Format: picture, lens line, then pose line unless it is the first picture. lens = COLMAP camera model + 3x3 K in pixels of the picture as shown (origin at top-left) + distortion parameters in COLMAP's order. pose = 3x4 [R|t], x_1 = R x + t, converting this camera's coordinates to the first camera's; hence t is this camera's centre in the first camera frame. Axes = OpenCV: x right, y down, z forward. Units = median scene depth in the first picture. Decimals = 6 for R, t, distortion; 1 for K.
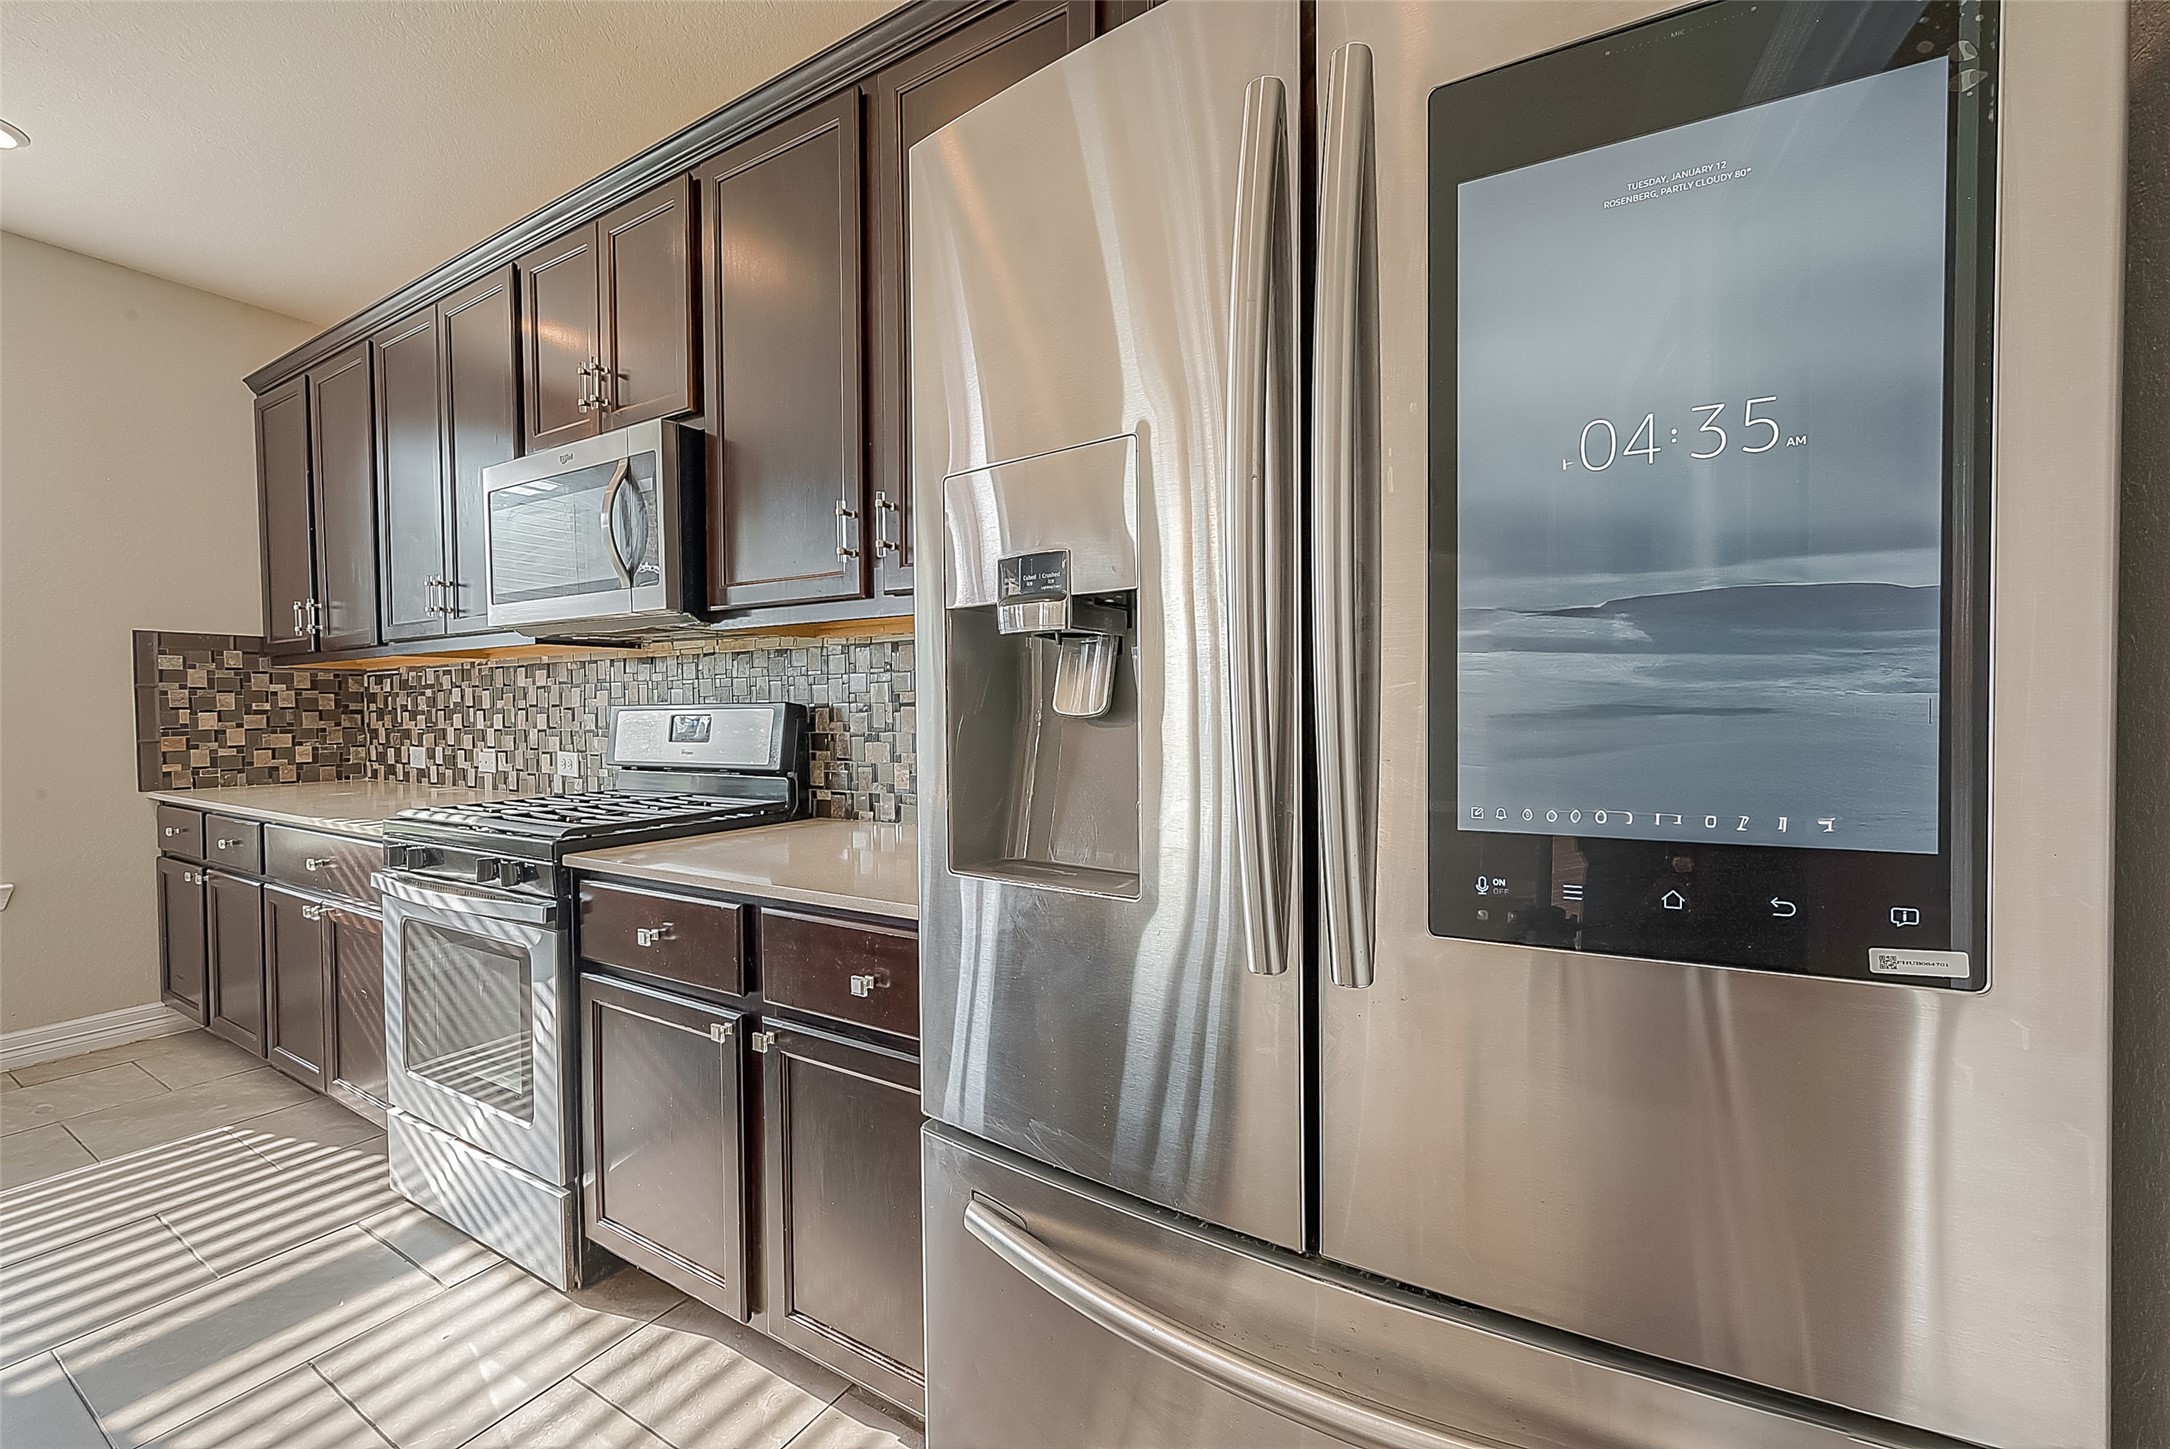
lens RADIAL K [[867.7, 0, 1088.9], [0, 867.7, 726.7], [0, 0, 1]] dist [0.005890, 0.000196]
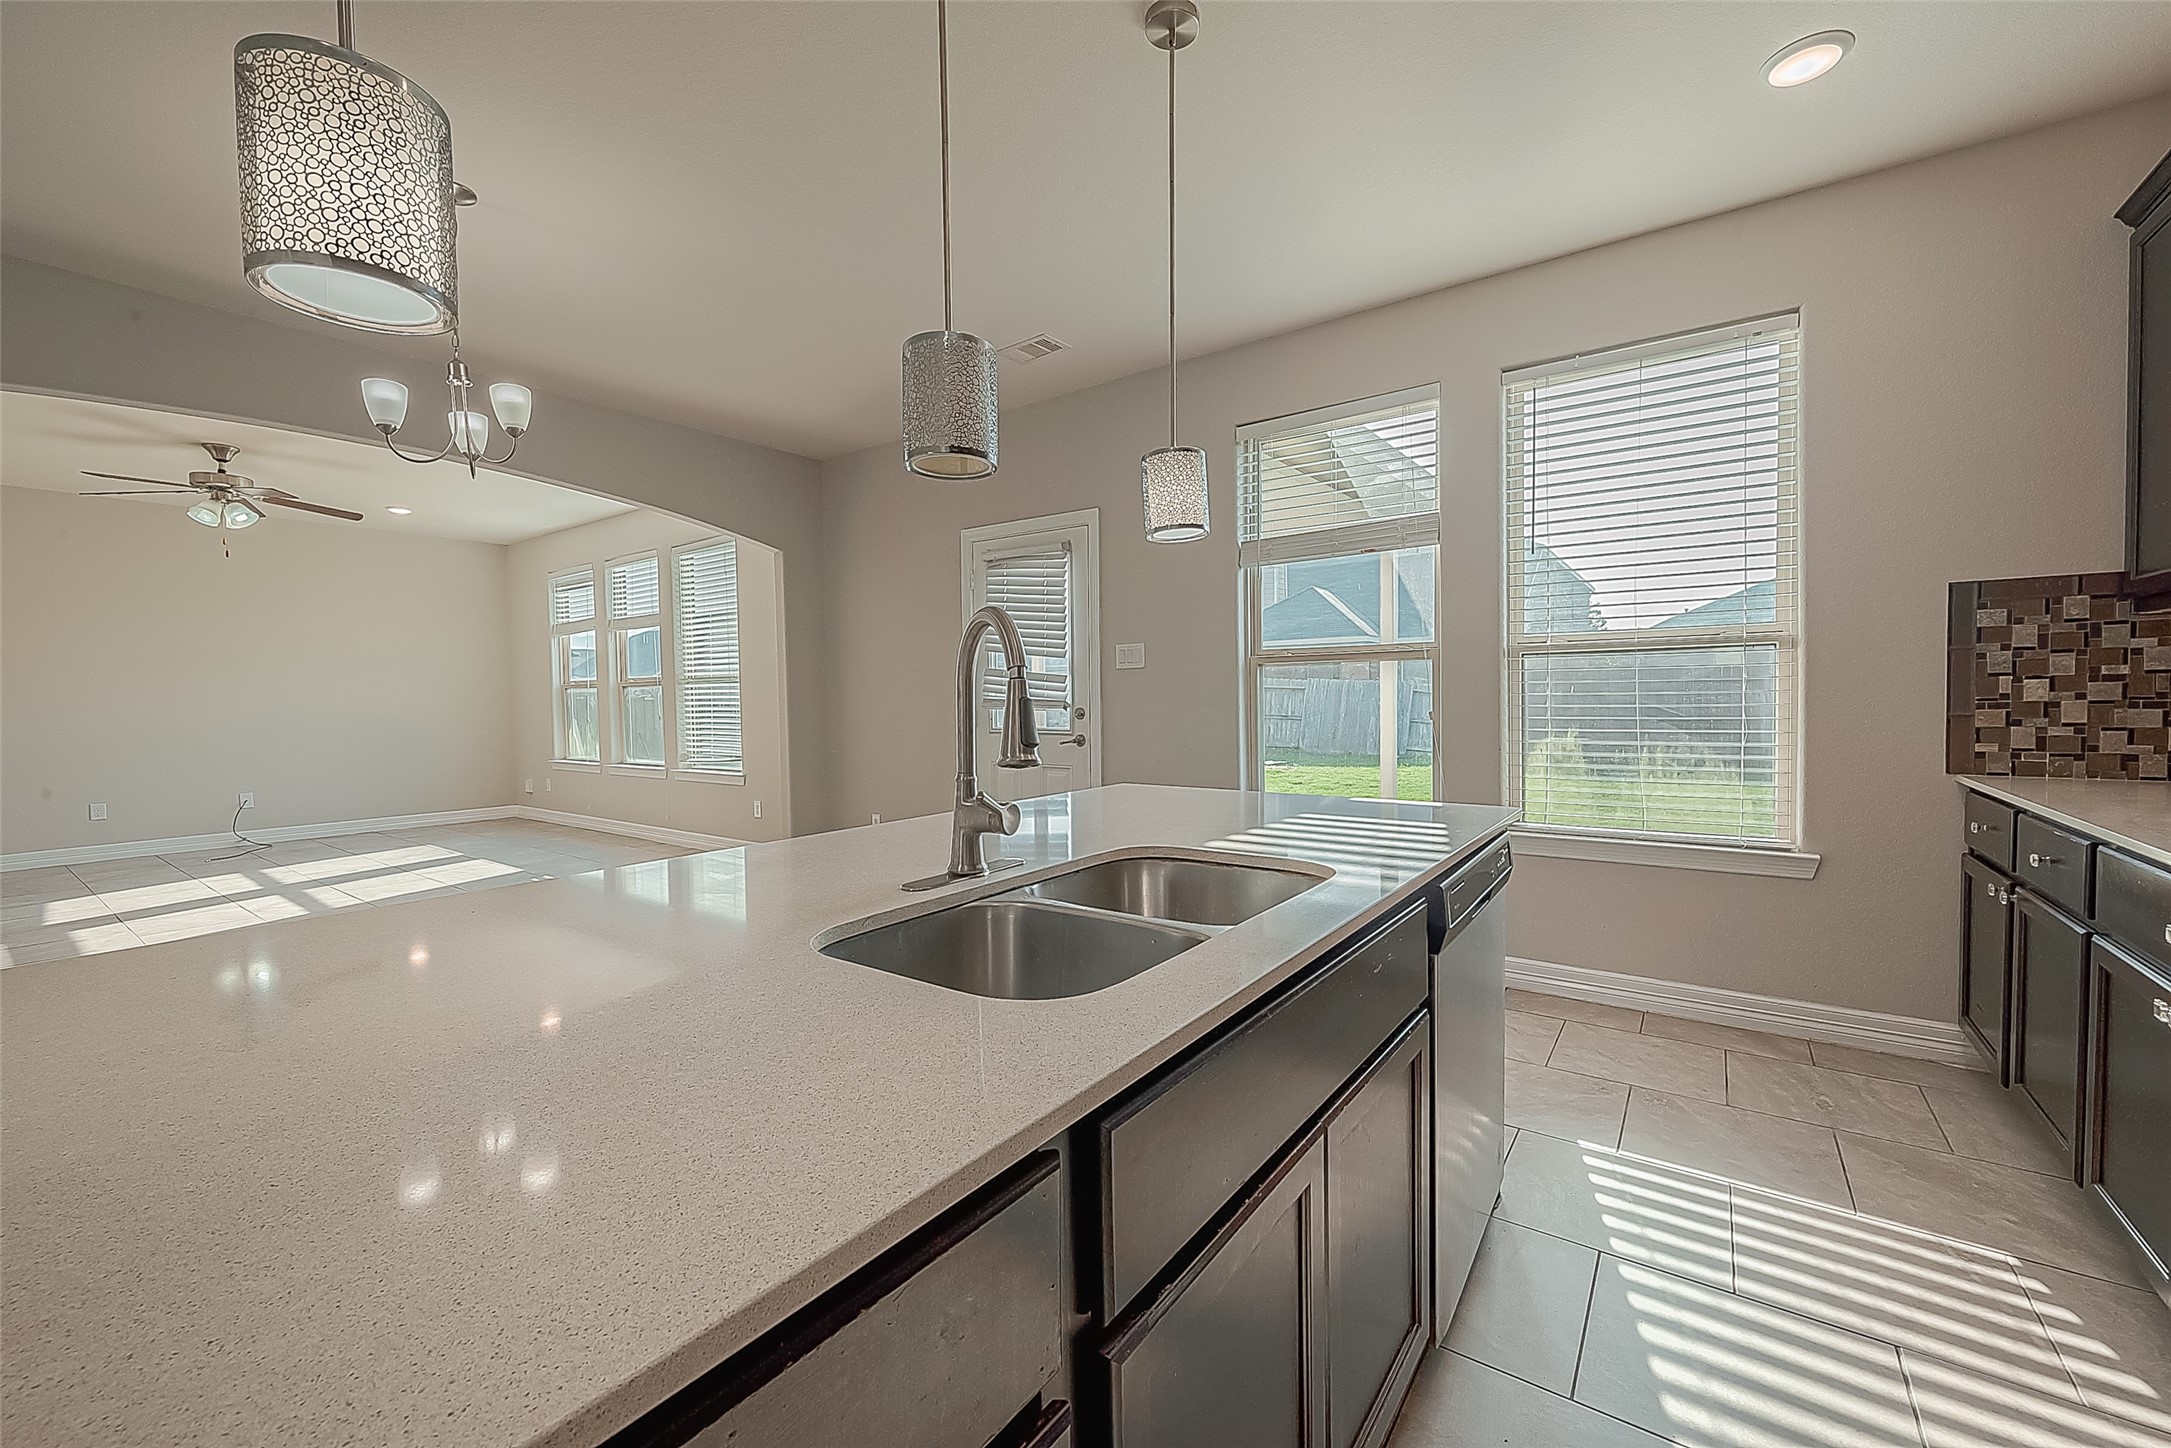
lens RADIAL K [[843.5, 0, 1089.3], [0, 843.5, 725.9], [0, 0, 1]] dist [-0.001492, 0.000167]
pose [[-0.085790, 0.046779, -0.995214, -0.196669], [-0.004210, 0.998871, 0.047314, -0.006904], [0.996304, 0.008249, -0.085497, 0.232948]]
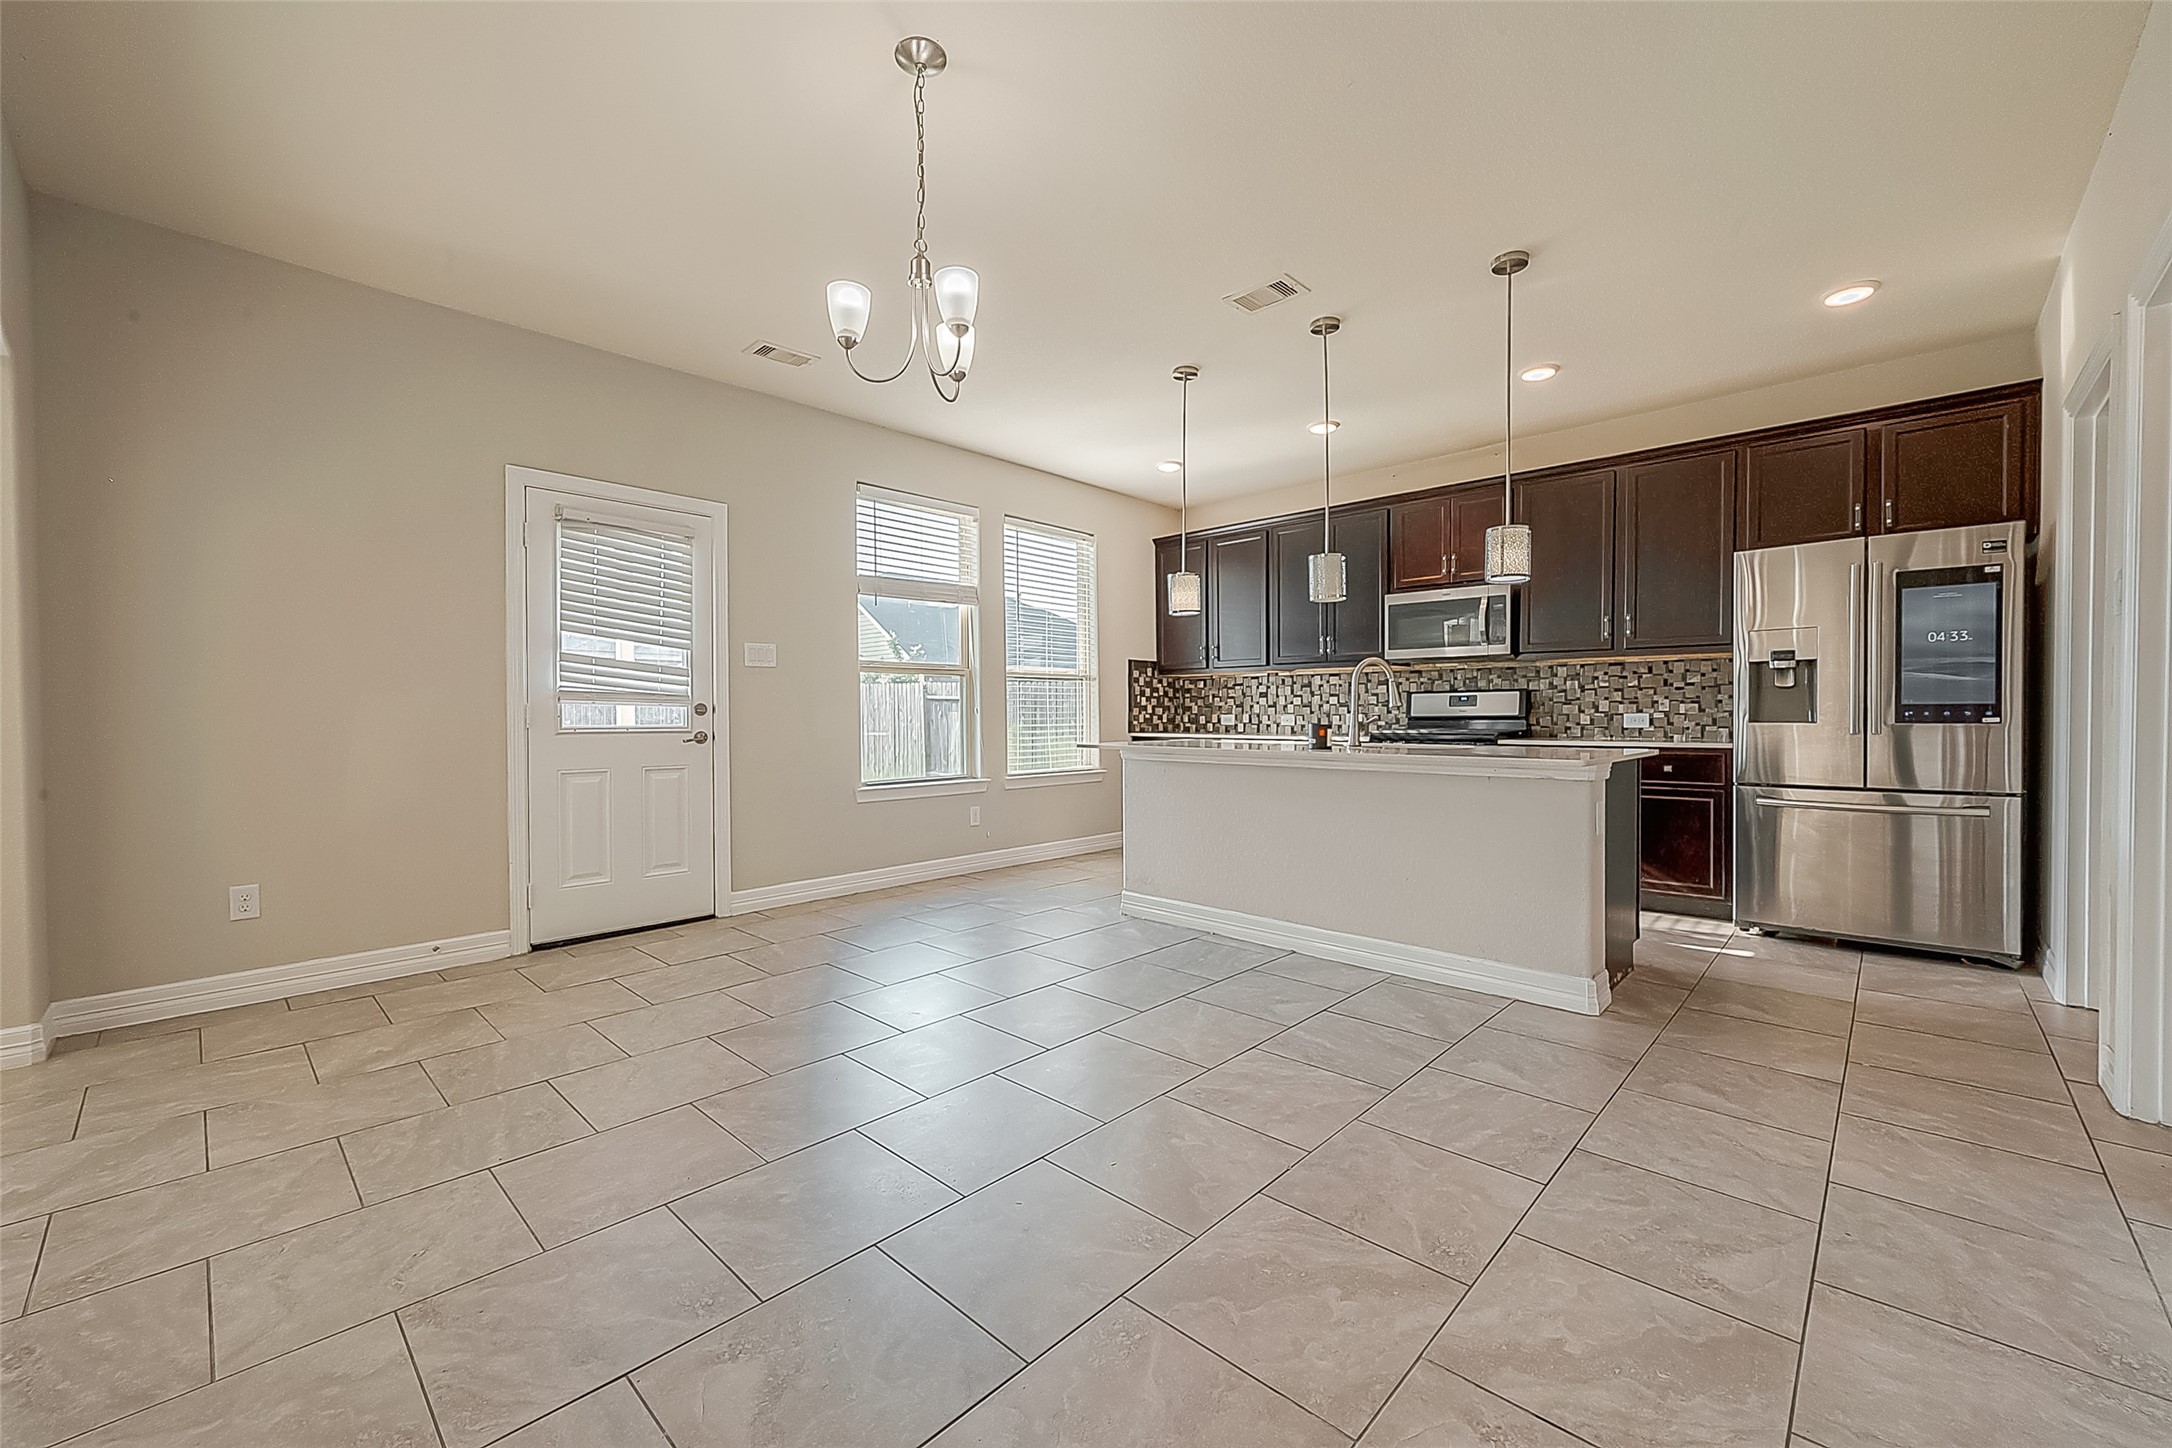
lens RADIAL K [[868.5, 0, 1089.9], [0, 868.5, 726.3], [0, 0, 1]] dist [0.005890, 0.000196]
pose [[0.975038, 0.007849, -0.221901, -0.682690], [-0.008969, 0.999952, -0.004039, 0.066187], [0.221859, 0.005928, 0.975061, -1.125144]]
